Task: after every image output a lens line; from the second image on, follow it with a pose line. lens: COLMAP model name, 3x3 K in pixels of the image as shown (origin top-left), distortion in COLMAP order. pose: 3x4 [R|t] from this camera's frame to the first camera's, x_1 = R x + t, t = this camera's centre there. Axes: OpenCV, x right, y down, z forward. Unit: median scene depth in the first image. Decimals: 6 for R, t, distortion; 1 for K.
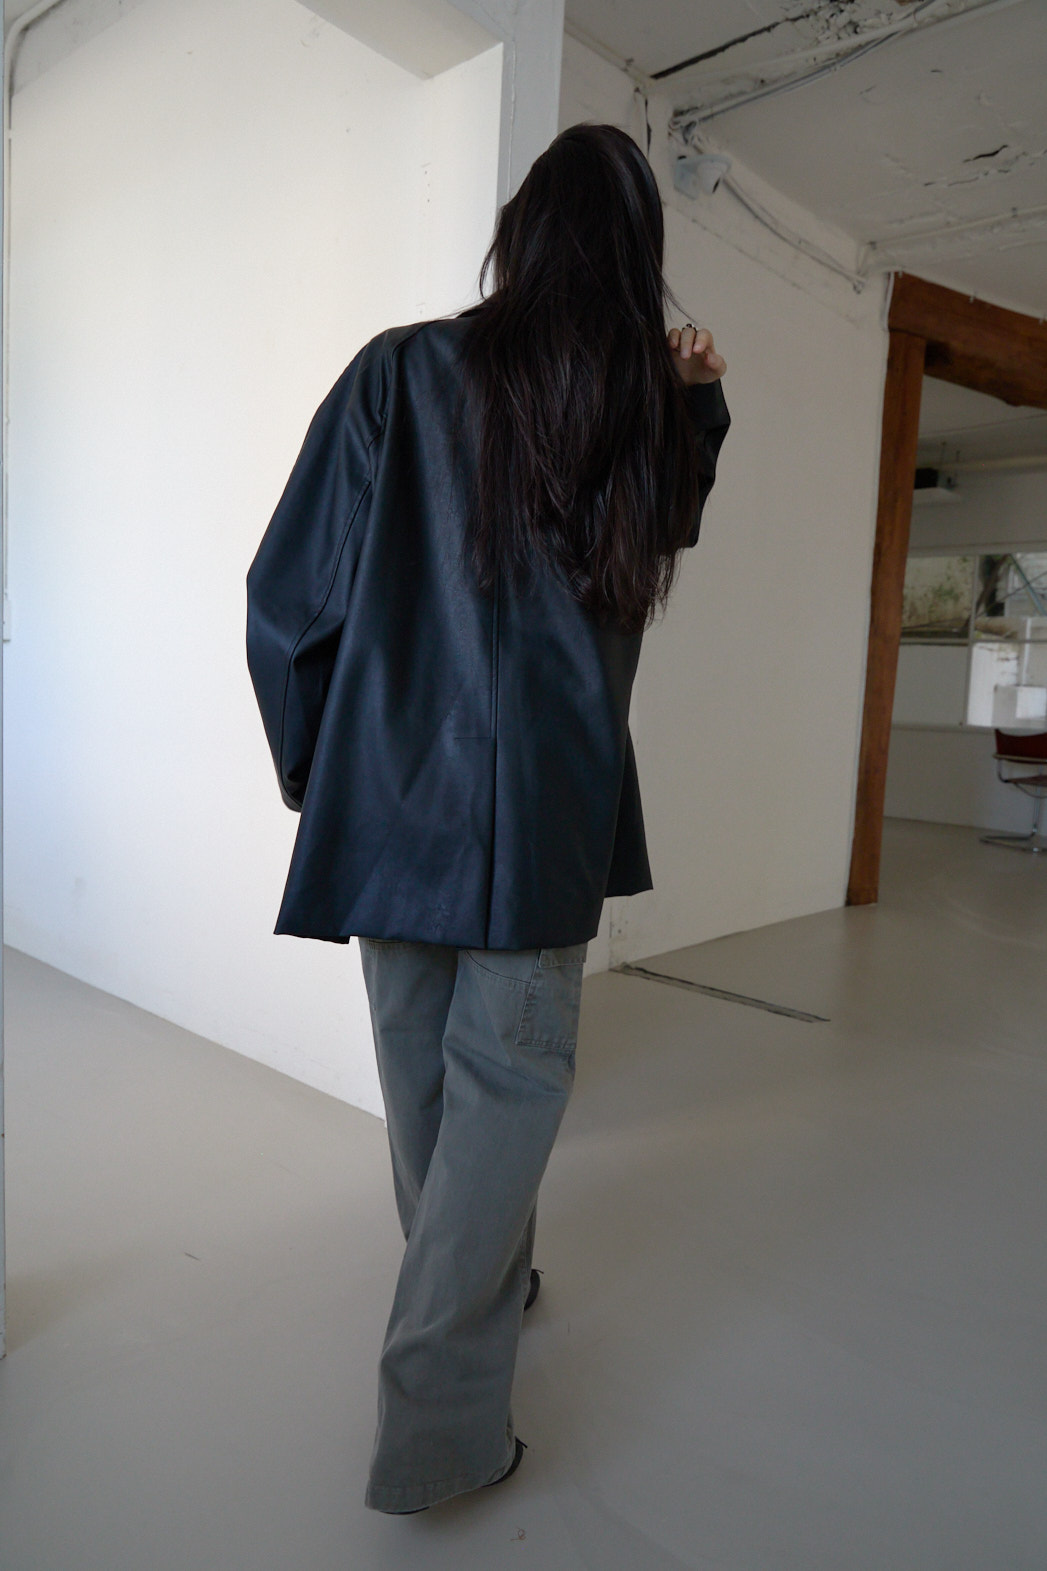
lens RADIAL K [[1058.9, 0, 523.0], [0, 1058.9, 784.1], [0, 0, 1]] dist [0.000097, -0.000220]
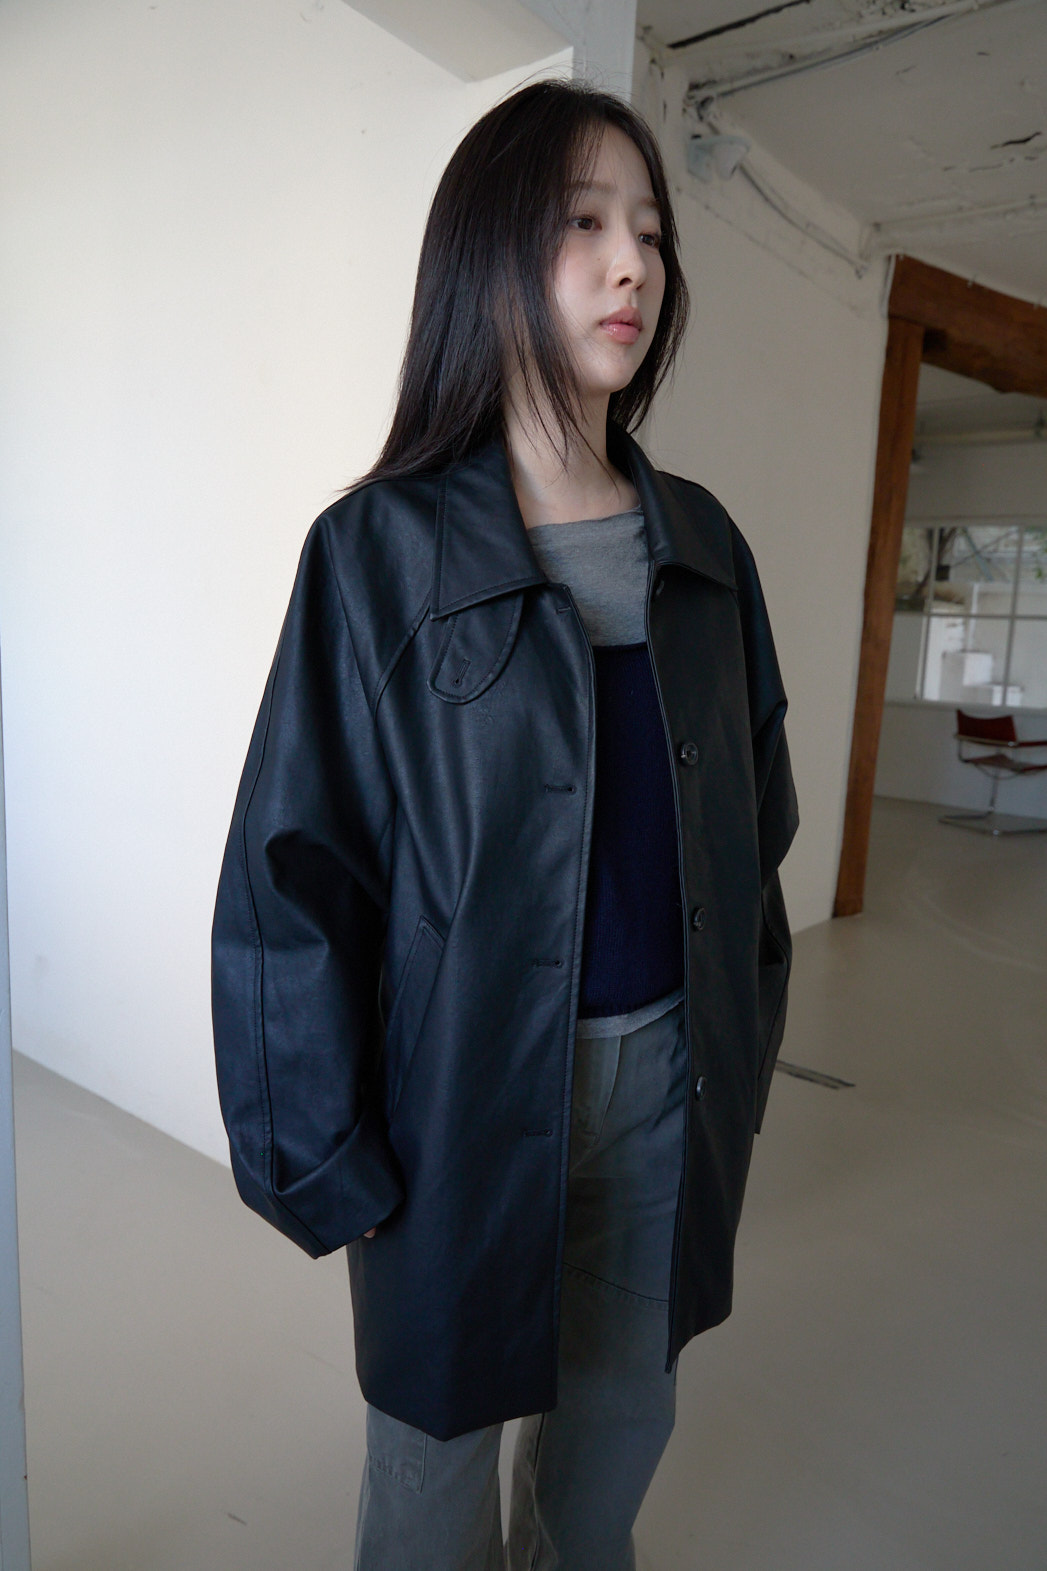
lens RADIAL K [[1055.3, 0, 523.5], [0, 1055.3, 785.5], [0, 0, 1]] dist [-0.004666, 0.003094]
pose [[0.997503, -0.010179, 0.069882, -0.063012], [0.005835, 0.998054, 0.062083, -0.093847], [-0.070378, -0.061520, 0.995622, 0.080211]]
